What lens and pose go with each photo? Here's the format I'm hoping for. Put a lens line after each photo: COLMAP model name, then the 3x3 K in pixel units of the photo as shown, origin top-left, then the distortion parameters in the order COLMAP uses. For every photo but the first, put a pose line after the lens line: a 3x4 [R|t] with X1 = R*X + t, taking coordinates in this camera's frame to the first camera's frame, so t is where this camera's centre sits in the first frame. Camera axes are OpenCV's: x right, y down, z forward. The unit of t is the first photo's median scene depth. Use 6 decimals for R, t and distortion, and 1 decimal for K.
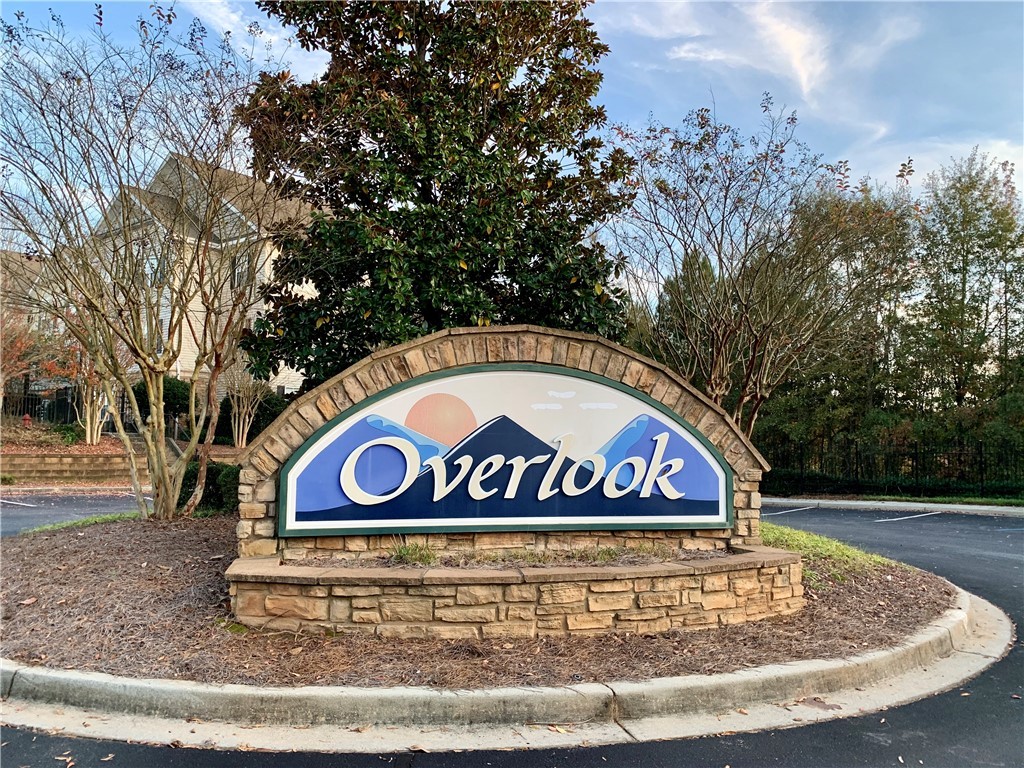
lens RADIAL K [[752.2, 0, 512.0], [0, 752.2, 384.0], [0, 0, 1]] dist [0.108487, -0.192128]
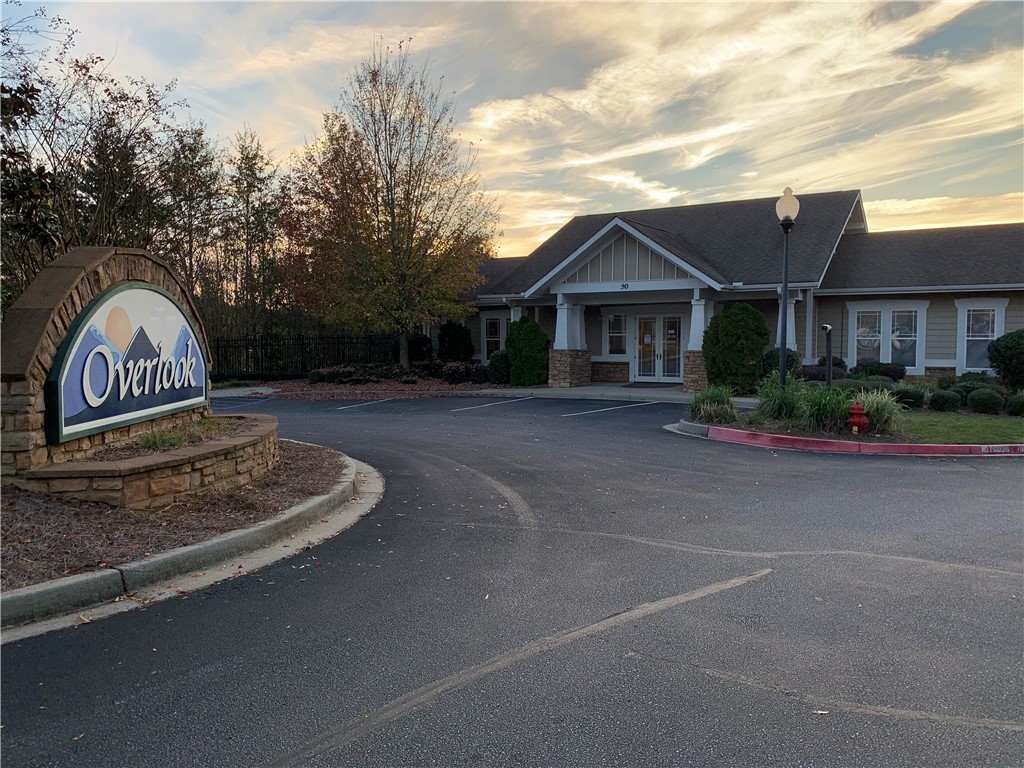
lens RADIAL K [[752.2, 0, 512.0], [0, 752.2, 384.0], [0, 0, 1]] dist [0.108487, -0.192128]
pose [[0.159797, -0.061849, 0.985210, -1.150415], [-0.080392, 0.993905, 0.075434, -0.005795], [-0.983871, -0.091257, 0.153851, 0.229408]]
